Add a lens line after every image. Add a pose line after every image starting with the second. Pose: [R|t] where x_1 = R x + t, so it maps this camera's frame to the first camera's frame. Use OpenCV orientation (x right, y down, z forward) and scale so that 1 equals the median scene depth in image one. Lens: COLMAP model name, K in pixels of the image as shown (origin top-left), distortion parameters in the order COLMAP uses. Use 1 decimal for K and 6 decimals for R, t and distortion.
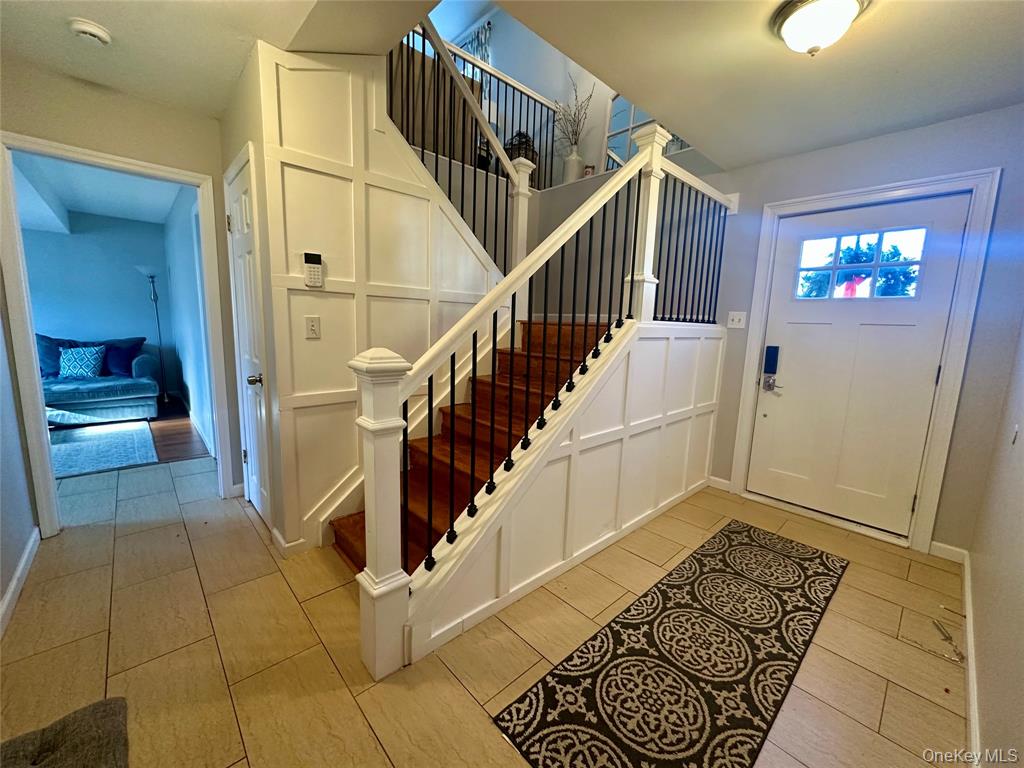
lens RADIAL K [[409.8, 0, 512.9], [0, 409.8, 381.3], [0, 0, 1]] dist [0.003061, 0.000036]
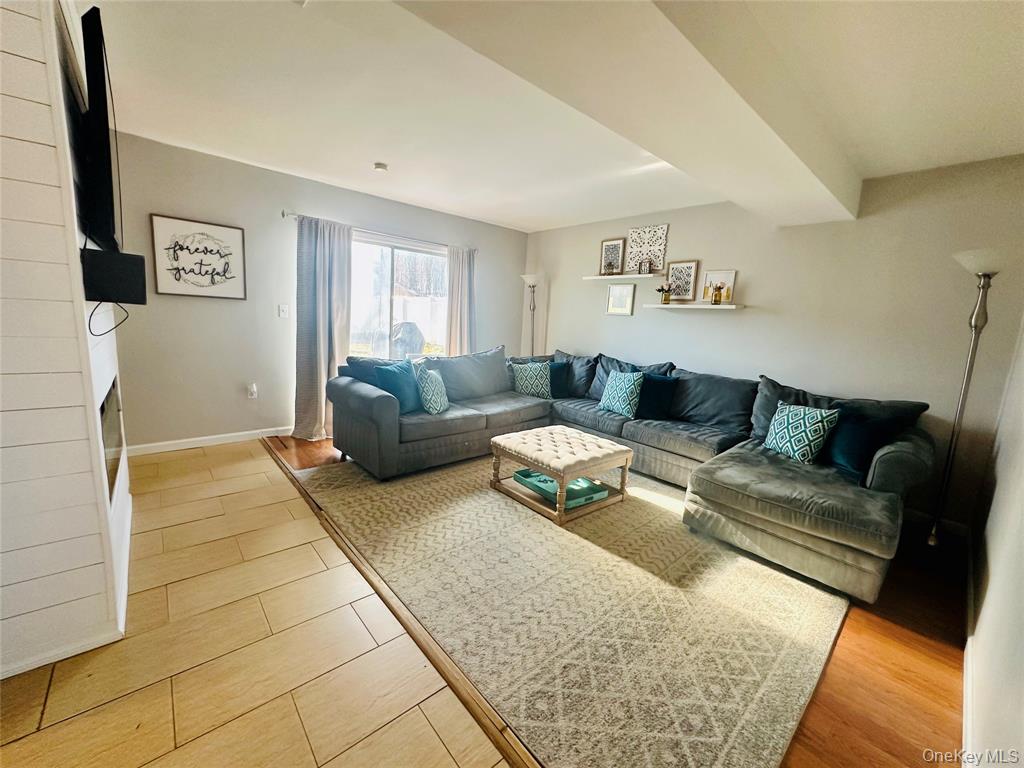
lens RADIAL K [[409.8, 0, 513.7], [0, 409.8, 381.3], [0, 0, 1]] dist [0.003061, 0.000036]
pose [[-0.016294, 0.111844, -0.993592, -0.457112], [-0.203973, 0.972455, 0.112810, -0.096839], [0.978841, 0.204505, 0.006968, 0.572418]]
